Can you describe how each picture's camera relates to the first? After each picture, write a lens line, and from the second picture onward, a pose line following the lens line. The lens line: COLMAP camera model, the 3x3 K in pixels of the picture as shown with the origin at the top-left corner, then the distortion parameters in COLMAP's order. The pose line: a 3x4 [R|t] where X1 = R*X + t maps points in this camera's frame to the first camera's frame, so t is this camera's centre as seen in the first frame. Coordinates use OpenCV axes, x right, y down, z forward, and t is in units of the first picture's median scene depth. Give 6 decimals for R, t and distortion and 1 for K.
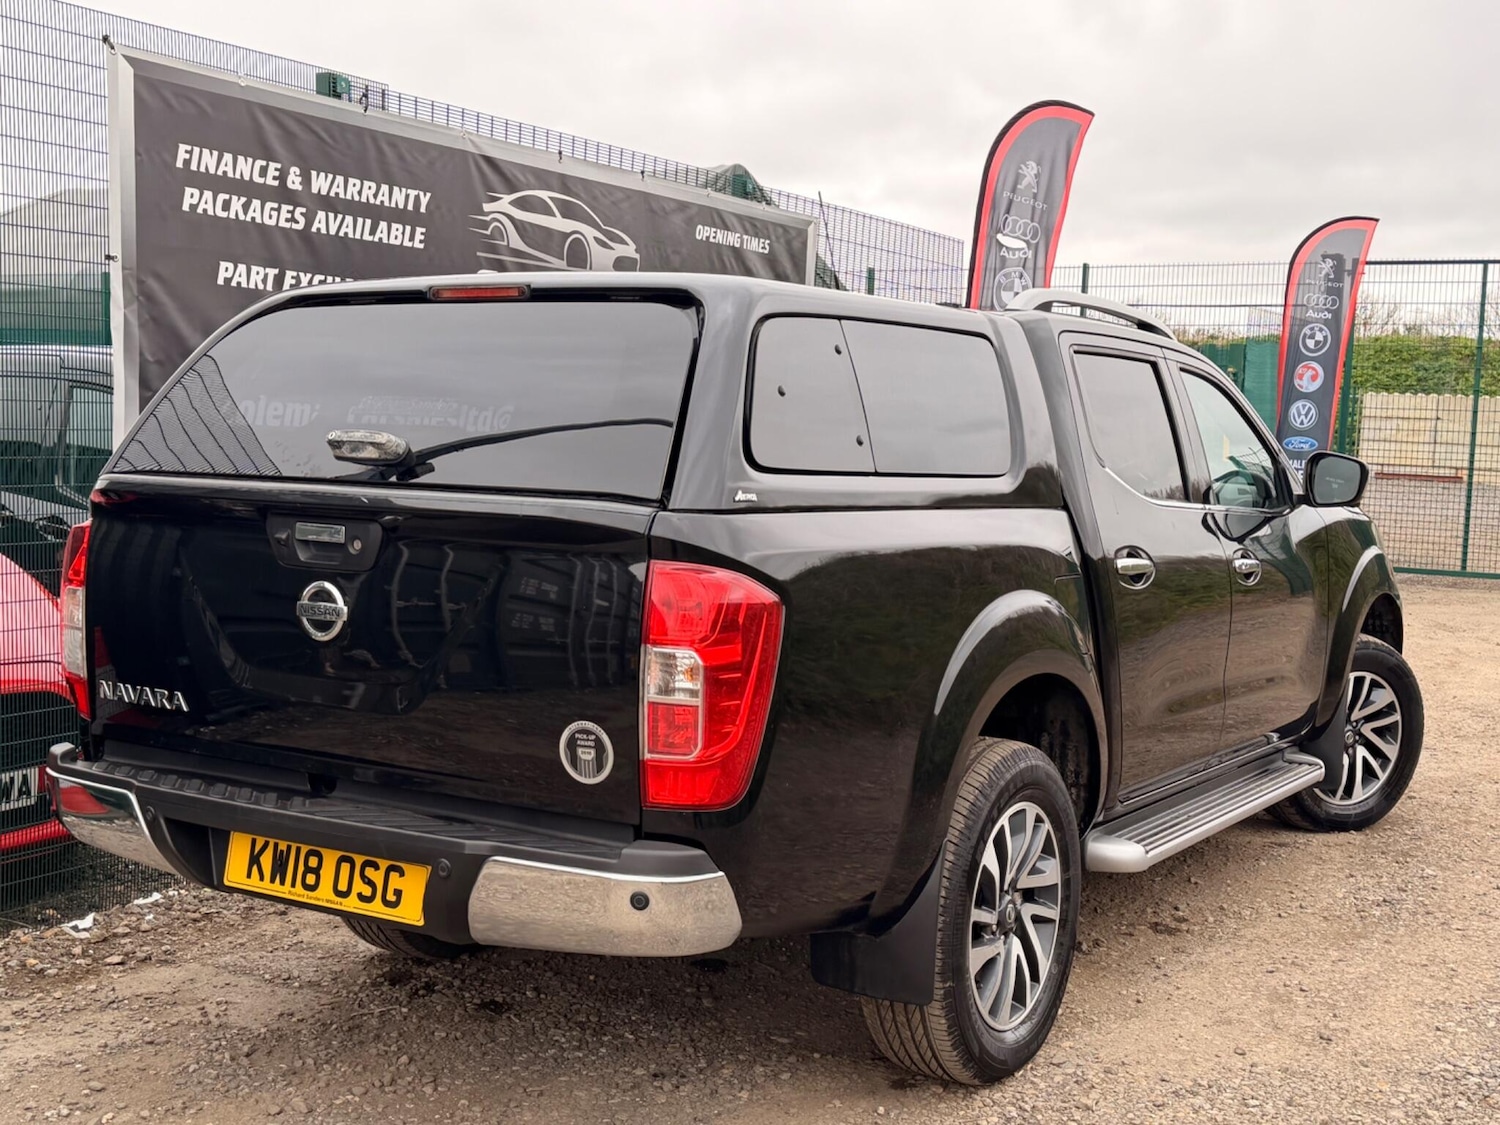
lens RADIAL K [[1788.8, 0, 752.7], [0, 1788.8, 559.6], [0, 0, 1]] dist [0.225308, -0.508409]
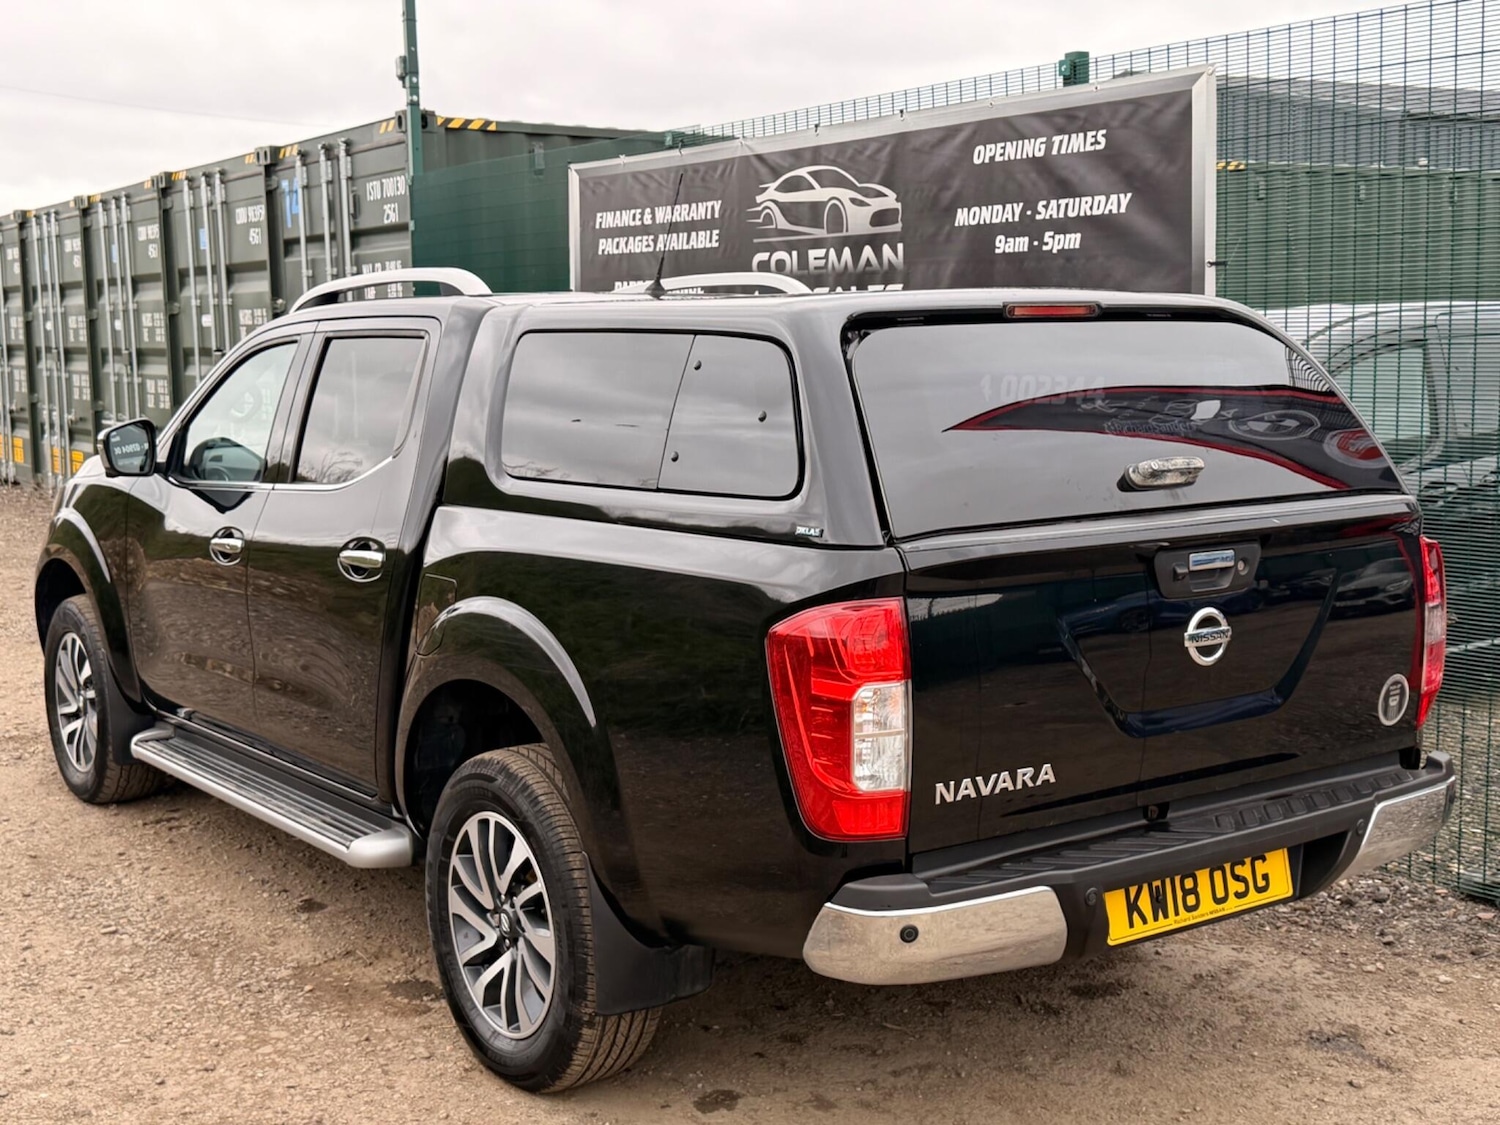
lens RADIAL K [[1836.5, 0, 739.4], [0, 1836.5, 561.1], [0, 0, 1]] dist [0.231377, -0.553664]
pose [[-0.413648, 0.092764, -0.905699, 1.149949], [-0.066447, 0.989067, 0.131650, -0.146043], [0.908009, 0.114637, -0.402961, 1.805669]]
